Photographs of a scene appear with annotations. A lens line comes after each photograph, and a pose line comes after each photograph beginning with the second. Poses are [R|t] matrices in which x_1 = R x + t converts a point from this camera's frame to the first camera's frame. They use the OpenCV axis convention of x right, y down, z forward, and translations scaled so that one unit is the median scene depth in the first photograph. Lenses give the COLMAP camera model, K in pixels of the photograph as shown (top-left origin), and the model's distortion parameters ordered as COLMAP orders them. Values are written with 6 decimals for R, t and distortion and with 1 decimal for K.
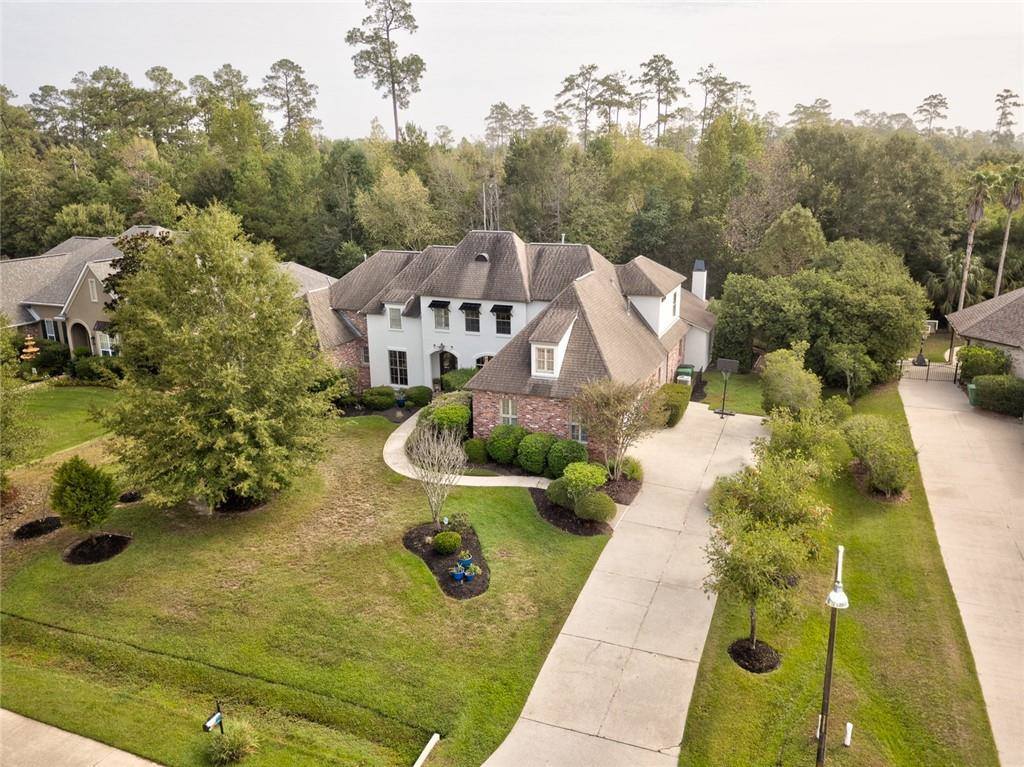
lens RADIAL K [[795.9, 0, 512.0], [0, 795.9, 383.5], [0, 0, 1]] dist [-0.001465, 0.003167]
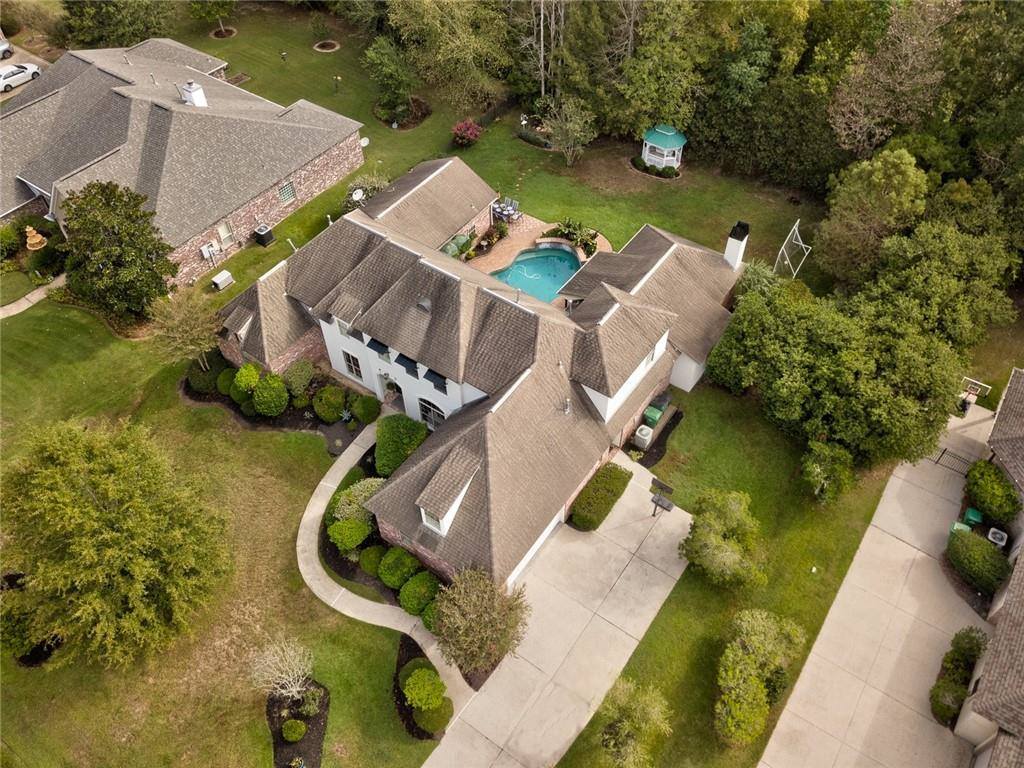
lens RADIAL K [[775.9, 0, 518.7], [0, 775.9, 383.7], [0, 0, 1]] dist [0.003315, -0.000866]
pose [[0.973242, 0.178483, -0.144721, 0.191837], [-0.069759, 0.829589, 0.554000, -0.534648], [0.218939, -0.529080, 0.819841, 0.255253]]
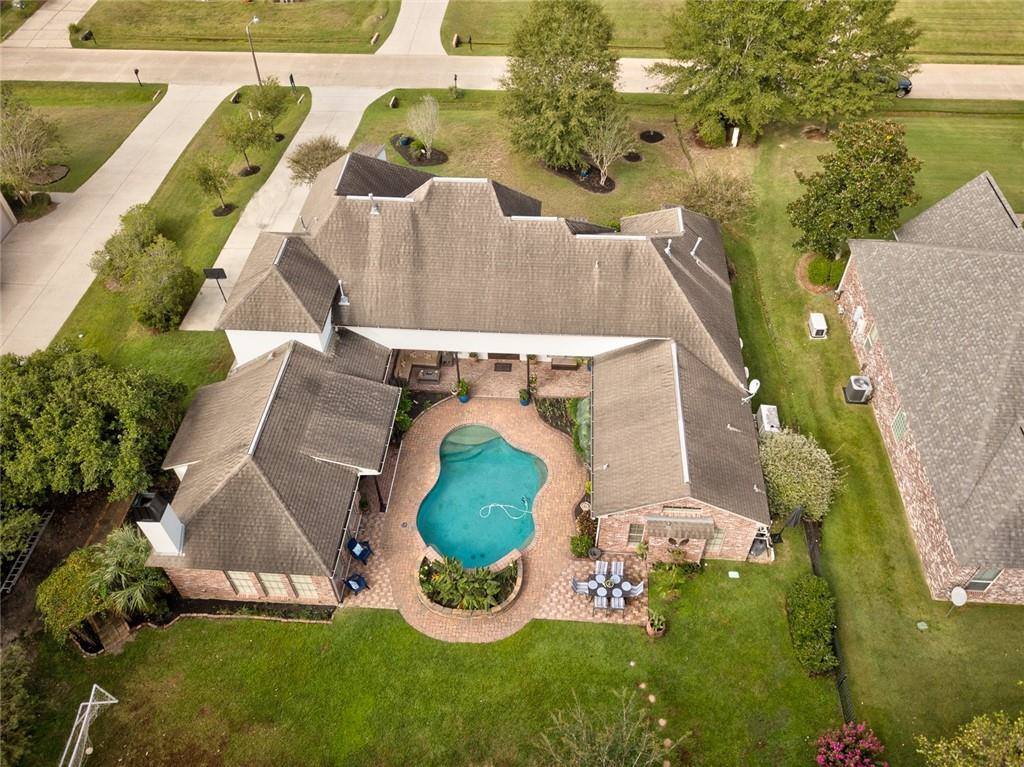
lens RADIAL K [[775.9, 0, 518.7], [0, 775.9, 383.2], [0, 0, 1]] dist [0.003315, -0.000866]
pose [[-0.952654, 0.233808, -0.194381, 0.112873], [-0.066193, 0.464483, 0.883105, -0.751712], [0.296764, 0.854160, -0.427015, 1.450526]]
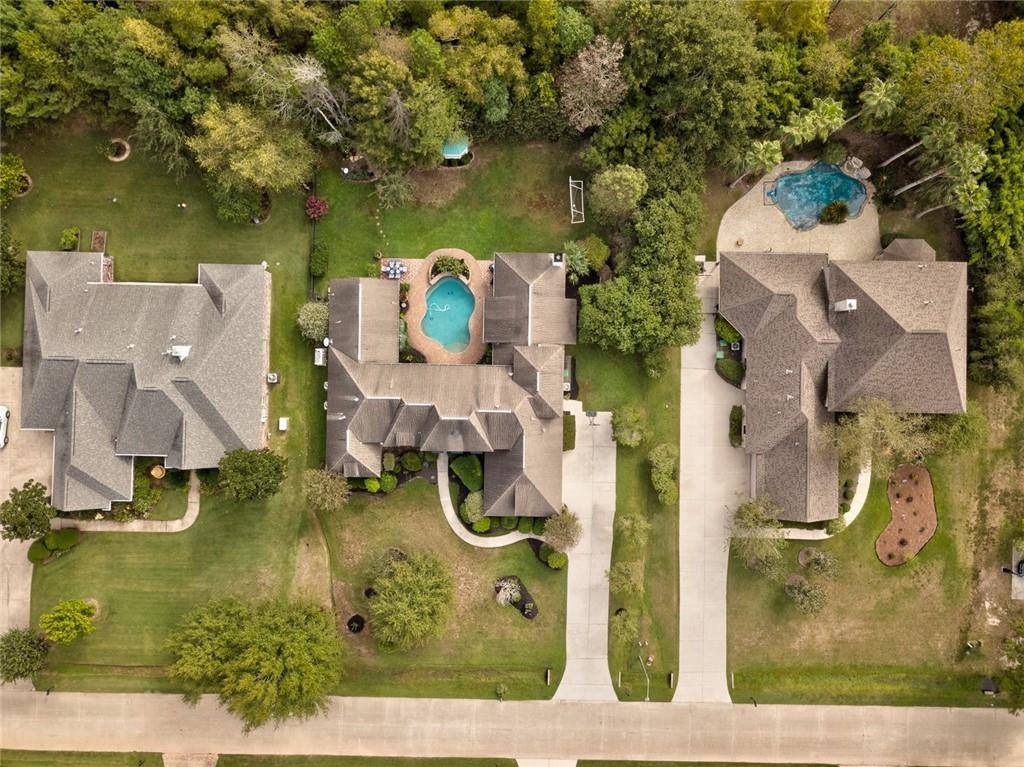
lens RADIAL K [[775.9, 0, 518.7], [0, 775.9, 383.2], [0, 0, 1]] dist [0.003315, -0.000866]
pose [[0.935660, -0.352520, 0.016423, 0.091478], [0.085553, 0.271734, 0.958562, -1.629138], [-0.342375, -0.895483, 0.284409, 0.550262]]
